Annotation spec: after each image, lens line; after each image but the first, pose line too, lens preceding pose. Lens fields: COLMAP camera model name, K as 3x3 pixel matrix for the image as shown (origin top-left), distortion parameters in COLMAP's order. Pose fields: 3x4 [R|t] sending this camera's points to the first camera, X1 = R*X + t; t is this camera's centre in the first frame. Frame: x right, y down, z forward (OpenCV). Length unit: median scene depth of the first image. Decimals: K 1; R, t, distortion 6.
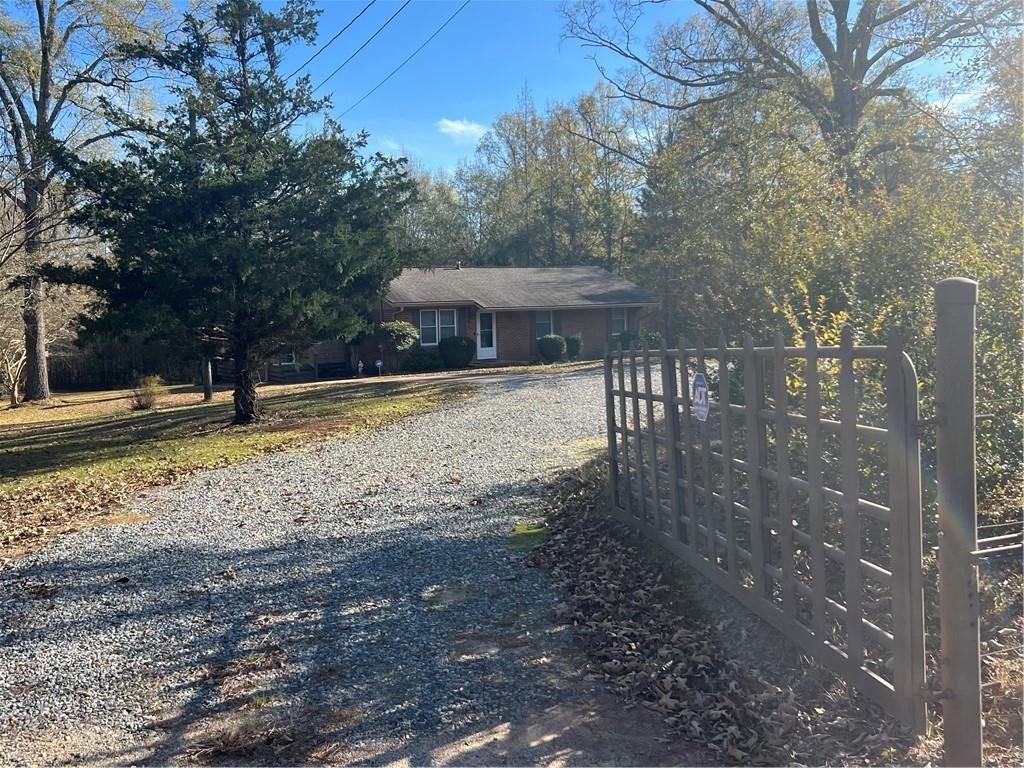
lens RADIAL K [[1041.1, 0, 512.0], [0, 1041.1, 384.0], [0, 0, 1]] dist [0.135542, -0.291216]
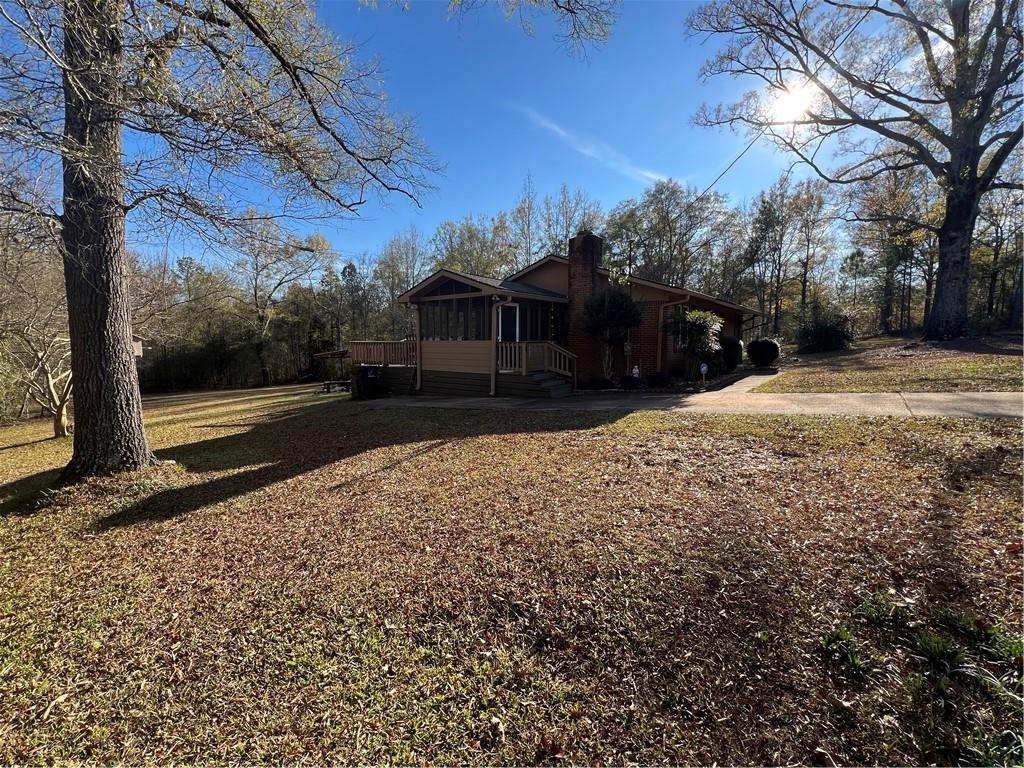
lens RADIAL K [[435.0, 0, 514.7], [0, 435.0, 379.2], [0, 0, 1]] dist [-0.000568, 0.000148]
pose [[0.943150, -0.015557, 0.332004, -0.368228], [0.016101, 0.999870, 0.001111, -0.015522], [-0.331979, 0.004298, 0.943277, 0.815076]]
